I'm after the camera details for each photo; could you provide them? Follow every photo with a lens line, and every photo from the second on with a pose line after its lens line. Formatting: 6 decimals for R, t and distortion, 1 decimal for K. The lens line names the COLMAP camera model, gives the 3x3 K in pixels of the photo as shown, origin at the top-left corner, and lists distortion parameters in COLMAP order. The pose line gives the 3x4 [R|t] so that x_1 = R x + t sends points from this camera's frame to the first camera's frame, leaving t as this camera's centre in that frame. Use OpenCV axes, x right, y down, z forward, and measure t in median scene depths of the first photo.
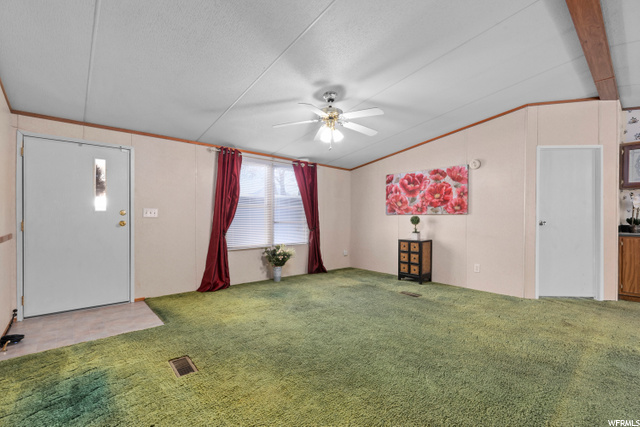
lens RADIAL K [[285.8, 0, 321.8], [0, 285.8, 219.4], [0, 0, 1]] dist [0.000096, 0.000043]
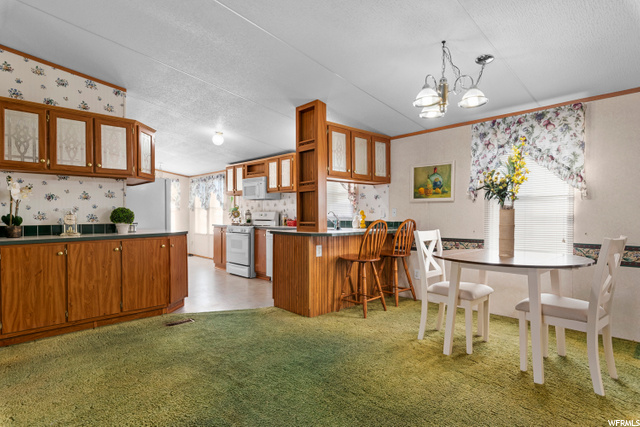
lens RADIAL K [[350.1, 0, 320.3], [0, 350.1, 216.9], [0, 0, 1]] dist [0.004131, 0.000396]
pose [[-0.033593, -0.011123, 0.999374, 0.212917], [0.008005, 0.999903, 0.011398, -0.003063], [-0.999404, 0.008383, -0.033501, 0.262036]]
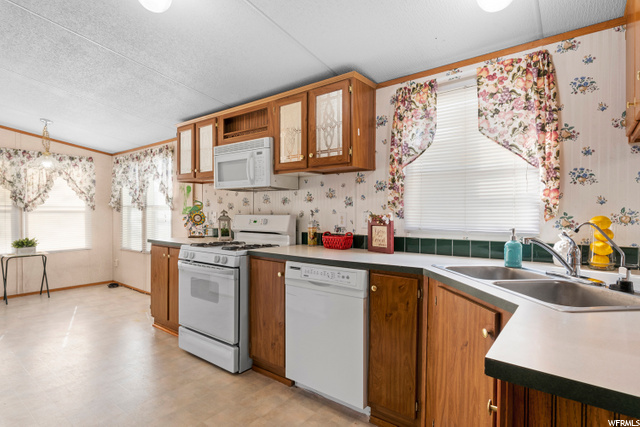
lens RADIAL K [[328.5, 0, 320.0], [0, 328.5, 213.5], [0, 0, 1]] dist [0.000751, 0.000184]
pose [[-0.186004, -0.009811, 0.982500, 0.963615], [0.007297, 0.999909, 0.011366, -0.018313], [-0.982522, 0.009284, -0.185915, 0.442708]]
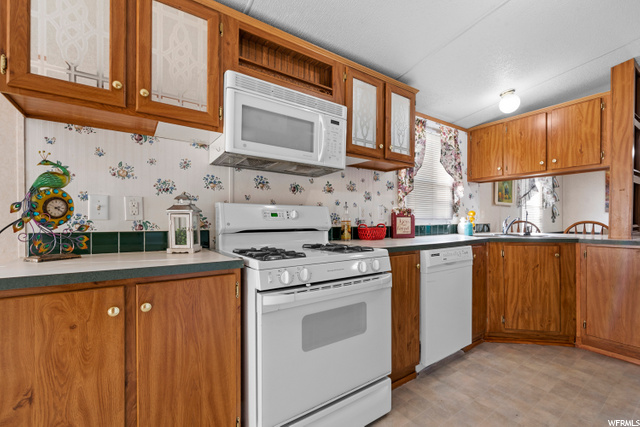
lens RADIAL K [[283.2, 0, 322.8], [0, 283.2, 217.9], [0, 0, 1]] dist [-0.001016, -0.000163]
pose [[-0.994947, -0.007073, 0.100155, 1.505000], [-0.006649, 0.999967, 0.004561, 0.005262], [-0.100184, 0.003872, -0.994961, 0.799750]]
